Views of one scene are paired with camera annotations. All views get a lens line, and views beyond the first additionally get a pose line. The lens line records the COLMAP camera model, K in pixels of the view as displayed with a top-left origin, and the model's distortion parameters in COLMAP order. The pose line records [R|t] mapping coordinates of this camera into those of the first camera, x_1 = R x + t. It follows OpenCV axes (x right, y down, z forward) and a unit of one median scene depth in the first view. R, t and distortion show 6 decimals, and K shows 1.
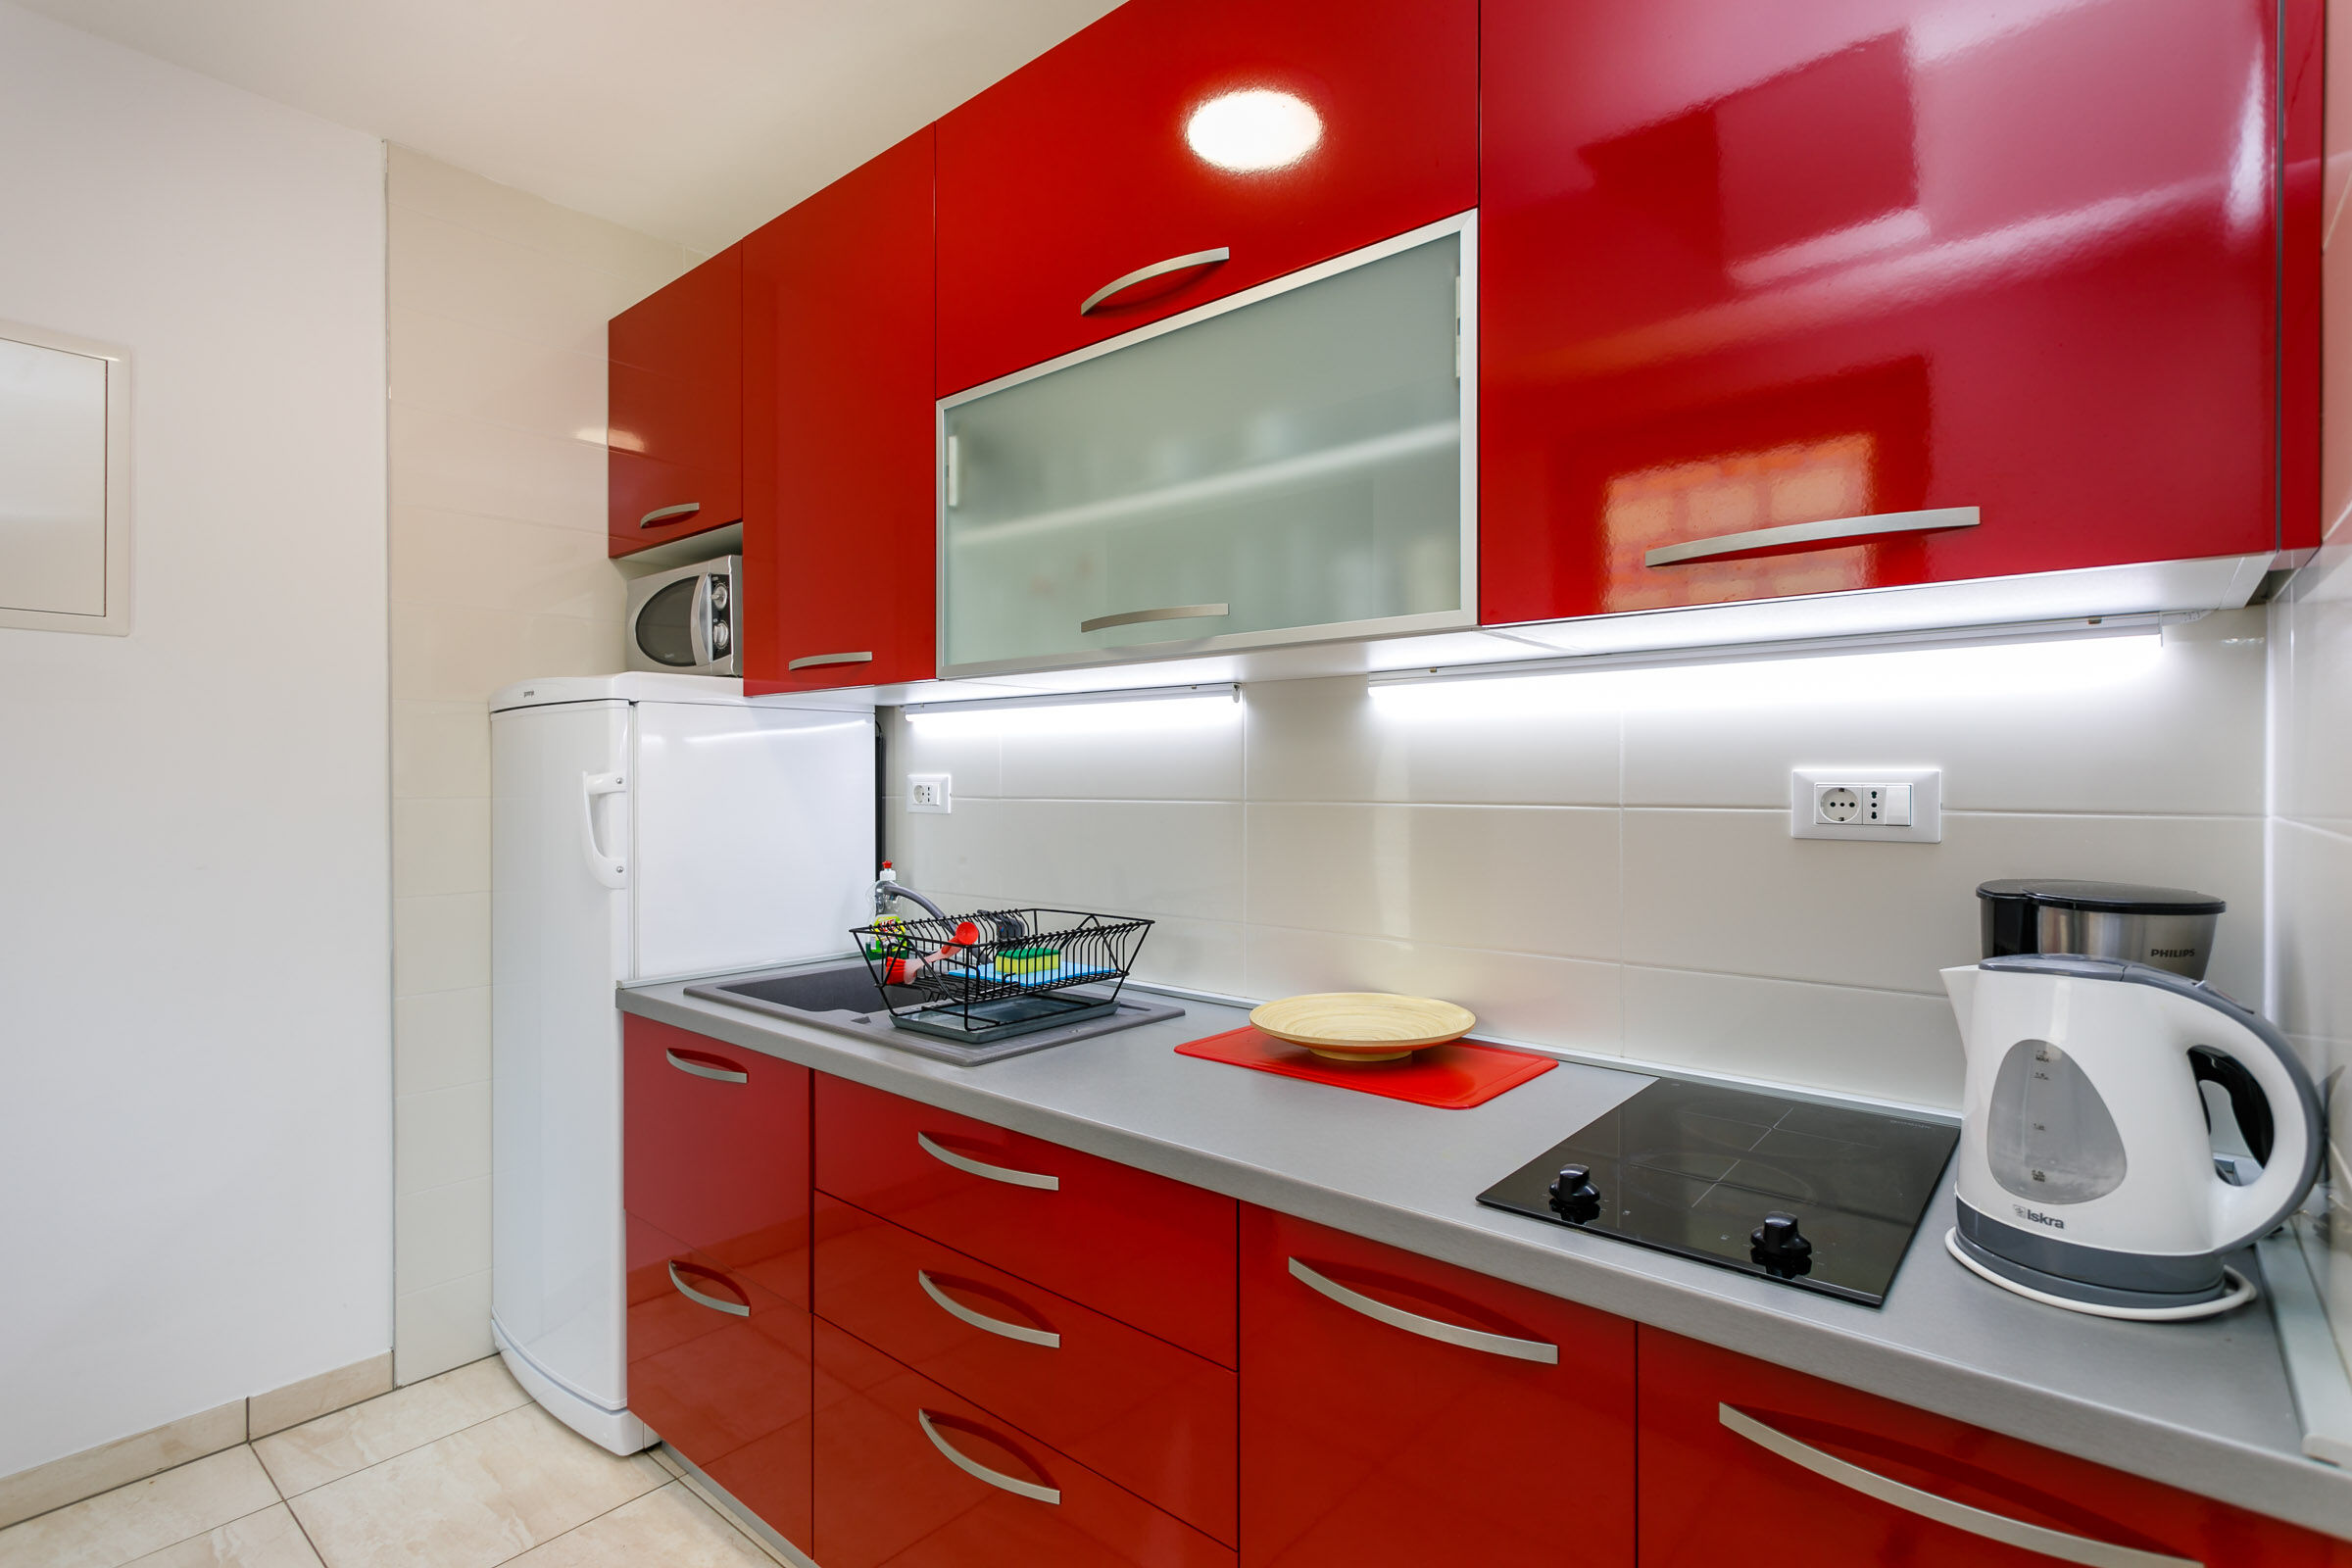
lens RADIAL K [[1135.6, 0, 1156.4], [0, 1135.6, 771.0], [0, 0, 1]] dist [0.003418, 0.000290]
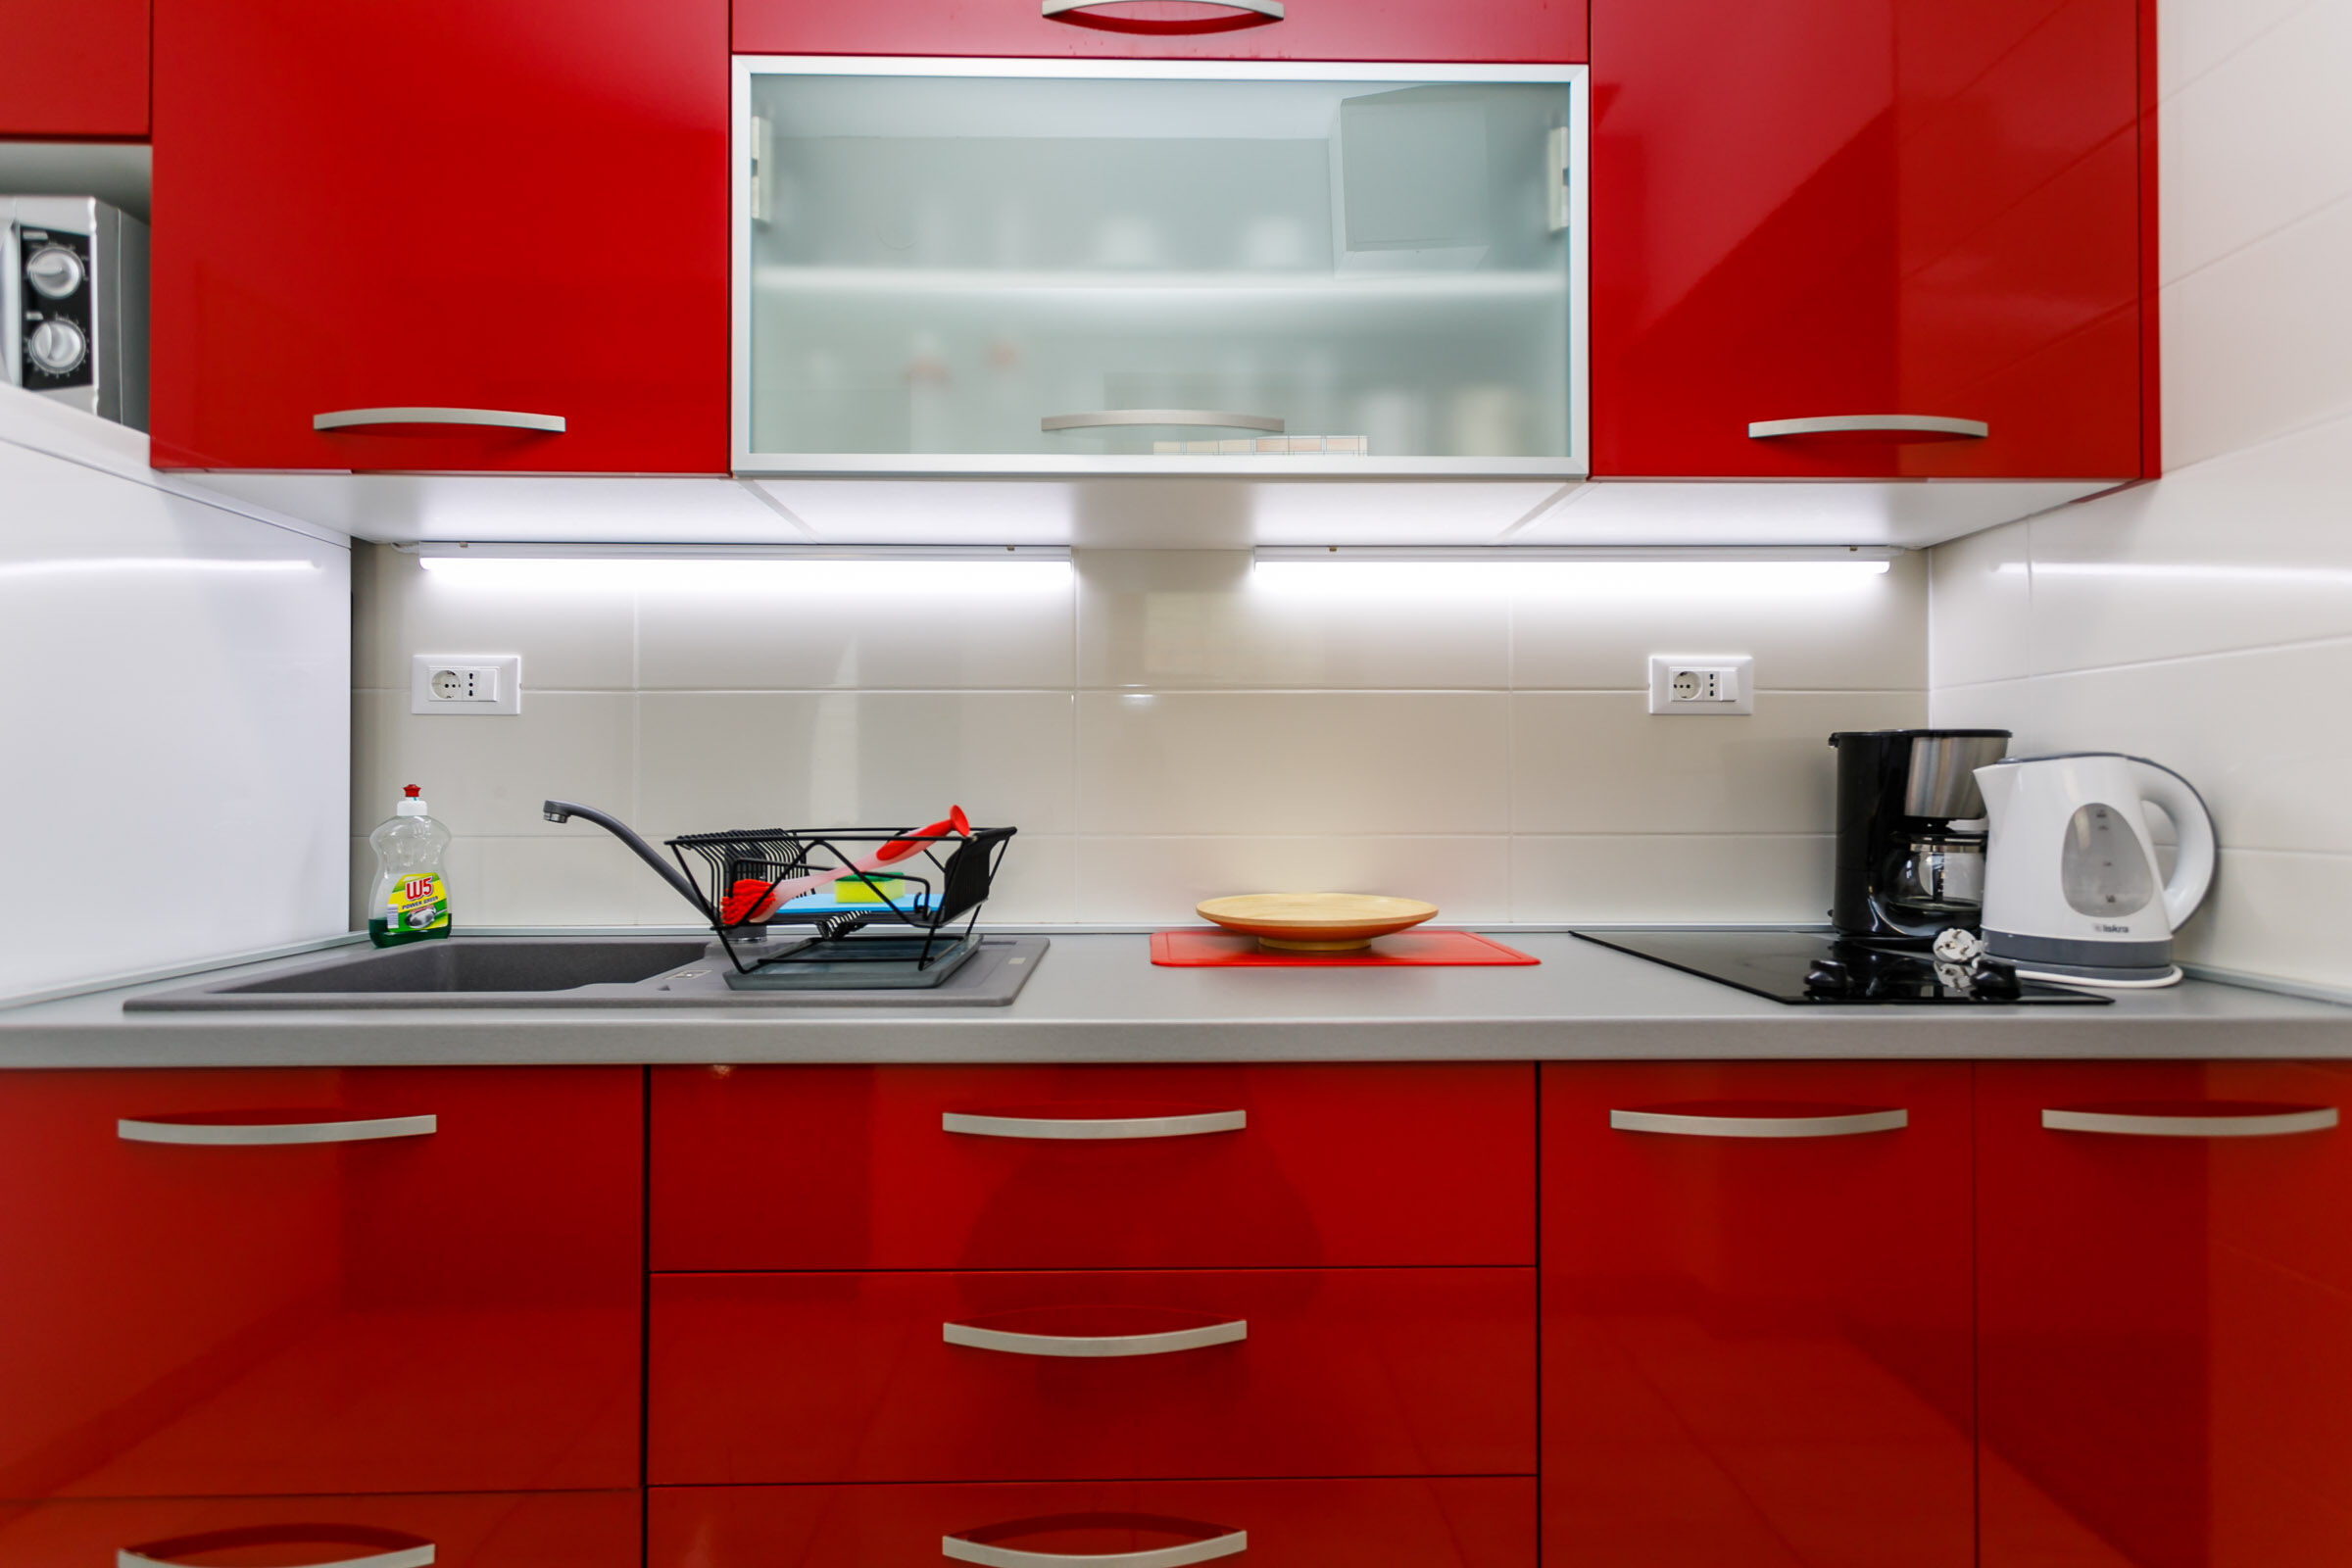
lens RADIAL K [[1135.6, 0, 1140.6], [0, 1135.6, 779.7], [0, 0, 1]] dist [0.003418, 0.000290]
pose [[0.736554, 0.013390, 0.676246, -0.504601], [-0.004244, 0.999876, -0.015176, 0.117114], [-0.676365, 0.008308, 0.736519, 0.383729]]
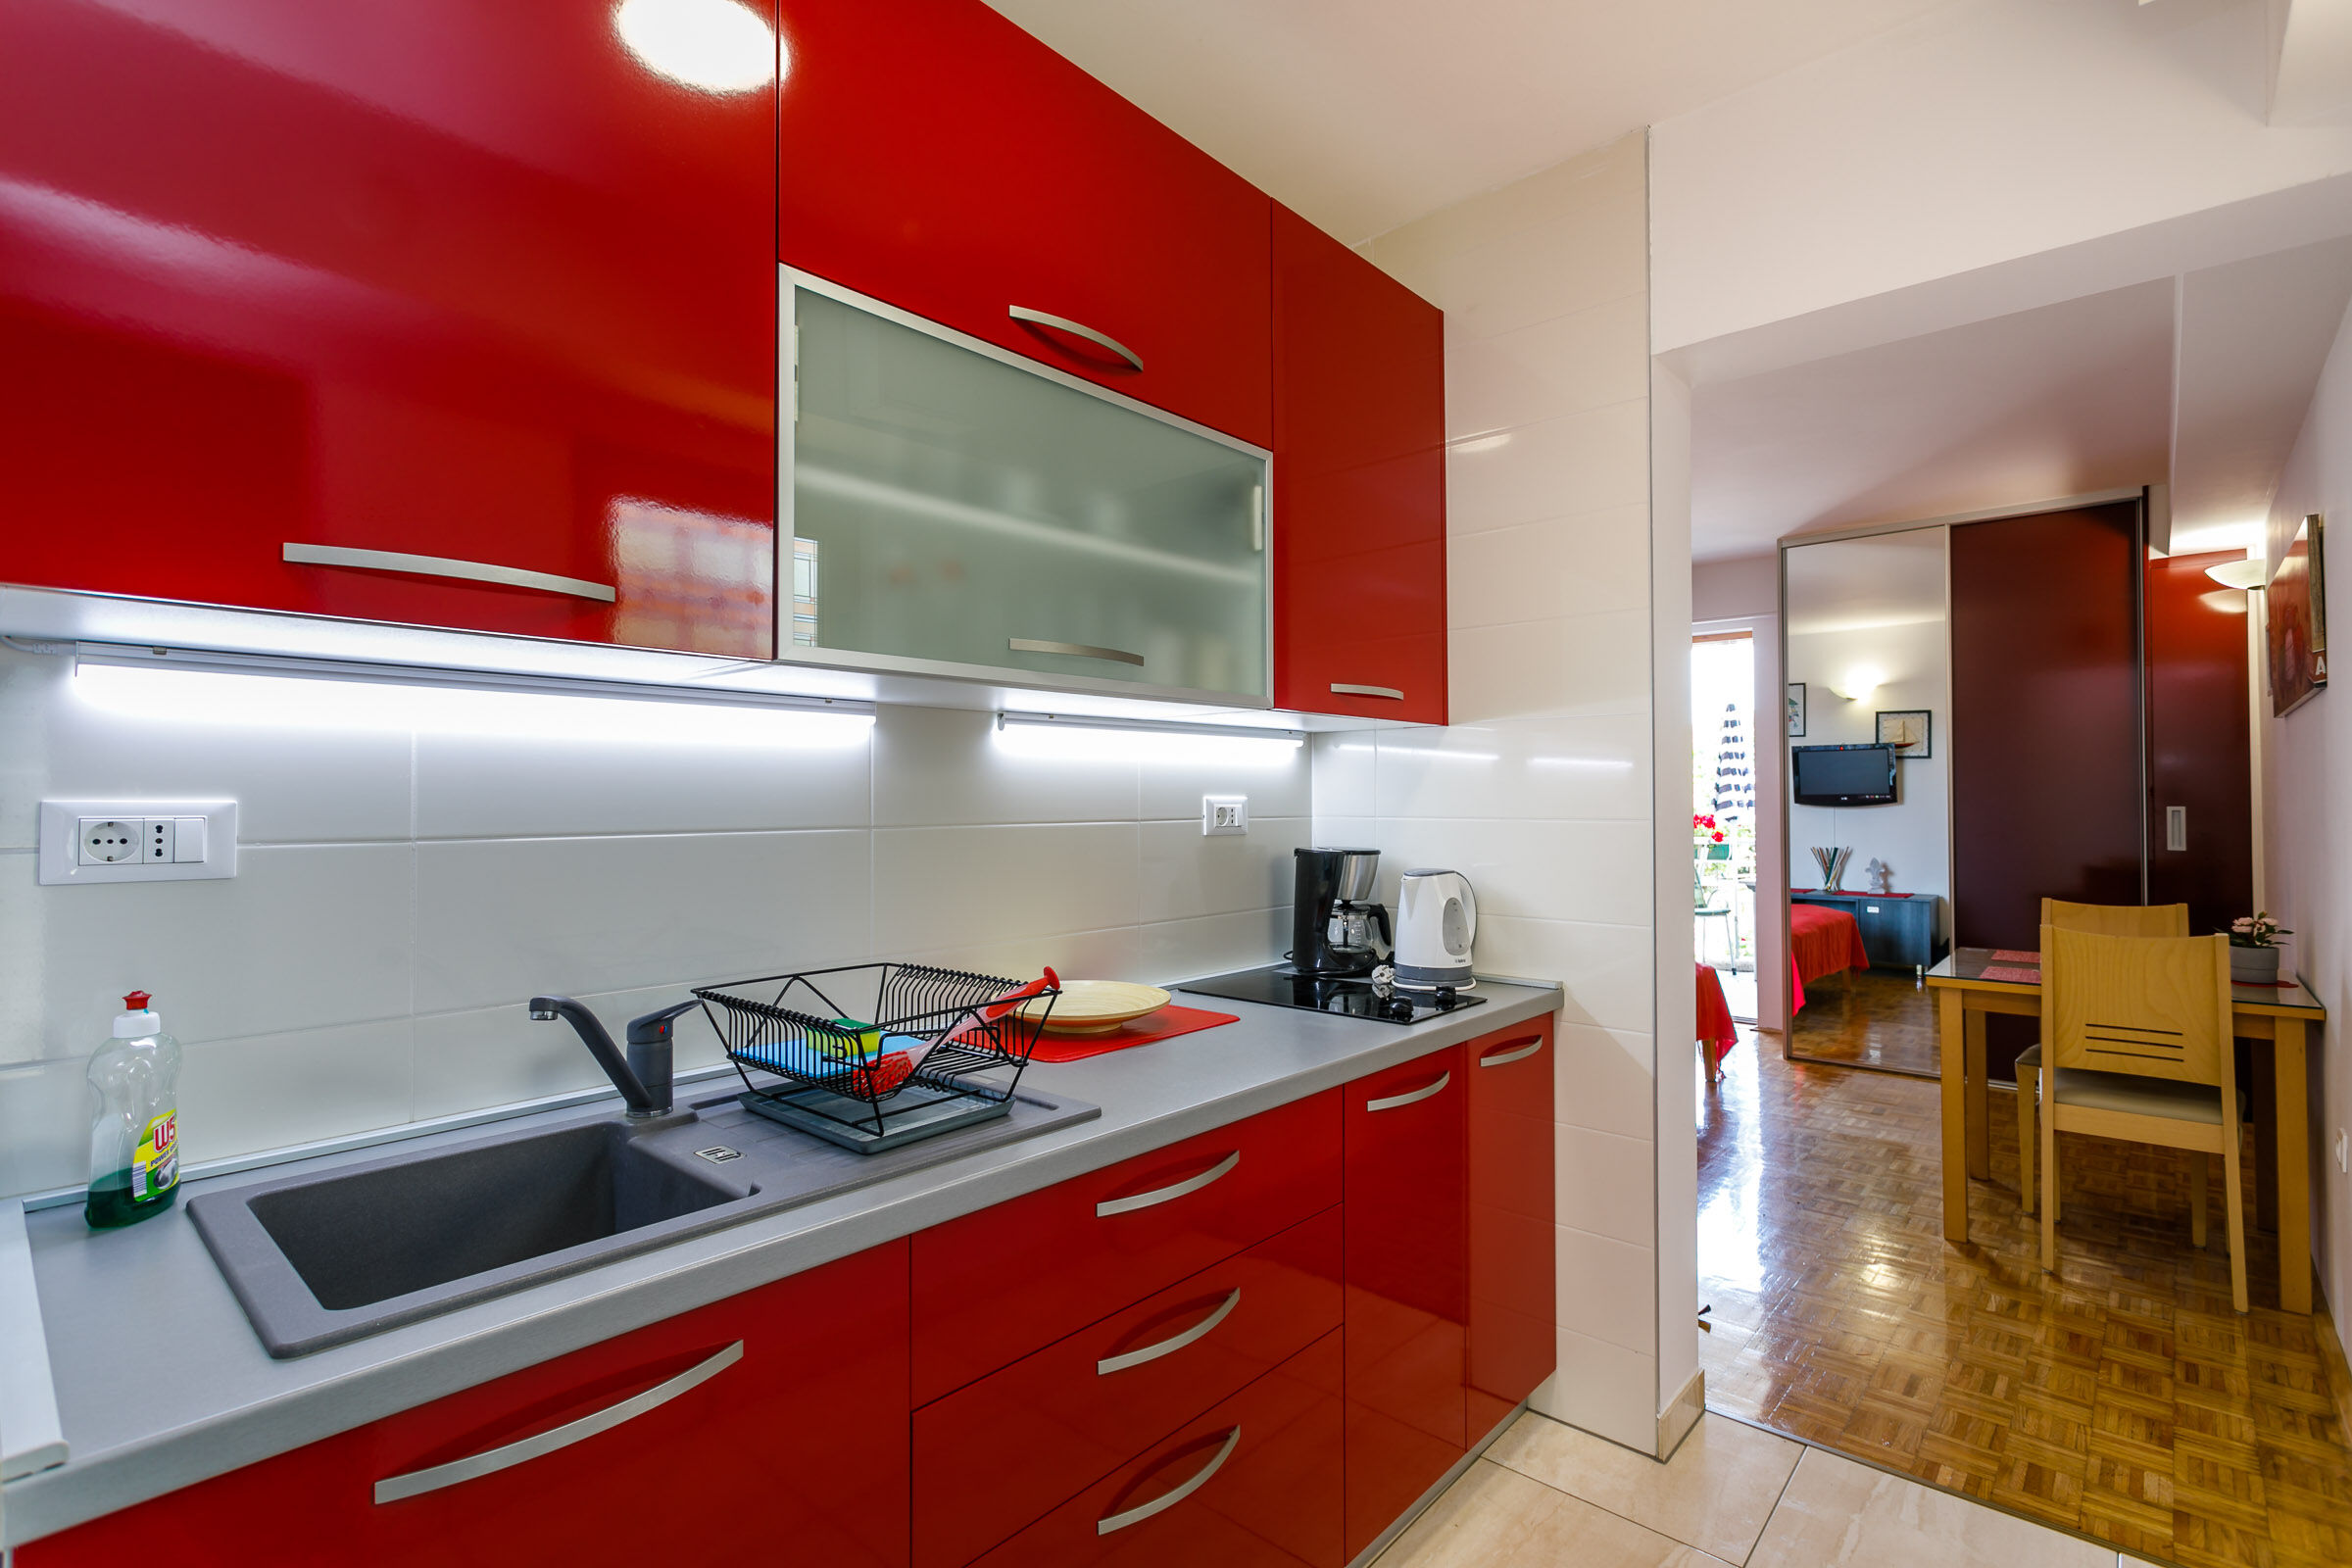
lens RADIAL K [[1082.9, 0, 1166.3], [0, 1082.9, 794.4], [0, 0, 1]] dist [0.013588, 0.001333]
pose [[0.021731, 0.009416, 0.999720, -0.917725], [0.000093, 0.999956, -0.009421, 0.008040], [-0.999764, 0.000298, 0.021729, 0.809813]]
